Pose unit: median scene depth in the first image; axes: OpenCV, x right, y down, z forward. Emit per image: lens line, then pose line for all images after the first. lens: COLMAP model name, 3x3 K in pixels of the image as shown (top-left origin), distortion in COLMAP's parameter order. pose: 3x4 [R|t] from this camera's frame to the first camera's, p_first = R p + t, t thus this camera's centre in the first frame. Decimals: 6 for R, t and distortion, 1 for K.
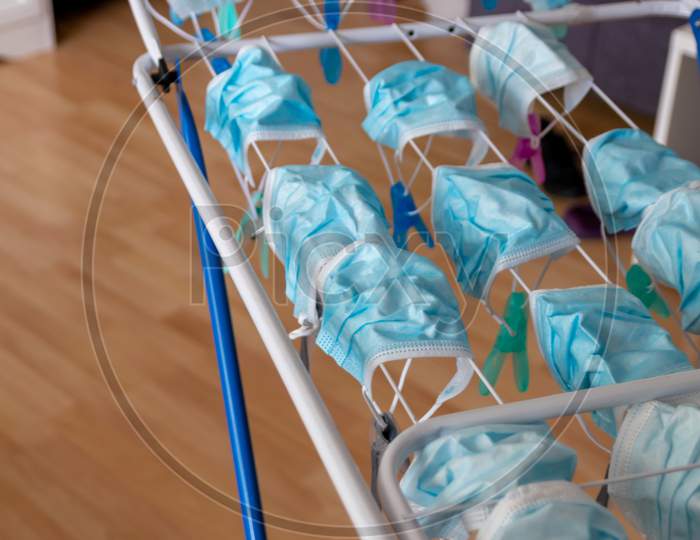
lens RADIAL K [[1927.0, 0, 350.0], [0, 1927.0, 269.9], [0, 0, 1]] dist [0.022148, -0.137897]
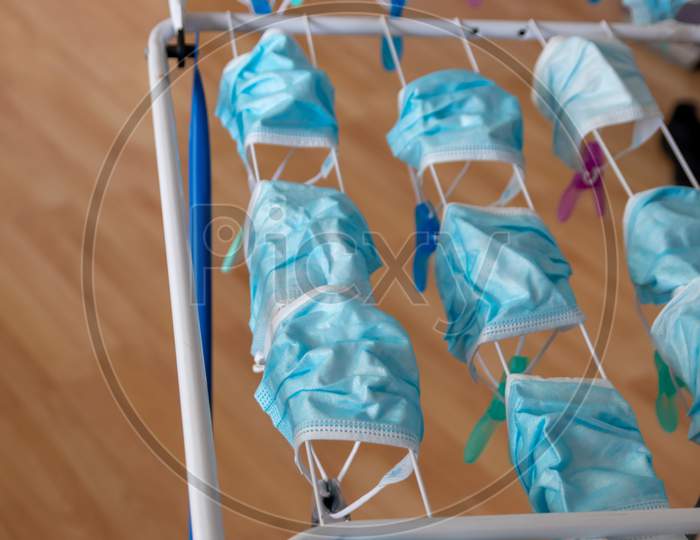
lens RADIAL K [[1927.0, 0, 350.0], [0, 1927.0, 269.9], [0, 0, 1]] dist [0.022148, -0.137897]
pose [[0.978329, 0.154888, -0.137412, 0.130479], [-0.142817, 0.985295, 0.093790, -0.102654], [0.149918, -0.072133, 0.986064, 0.127289]]
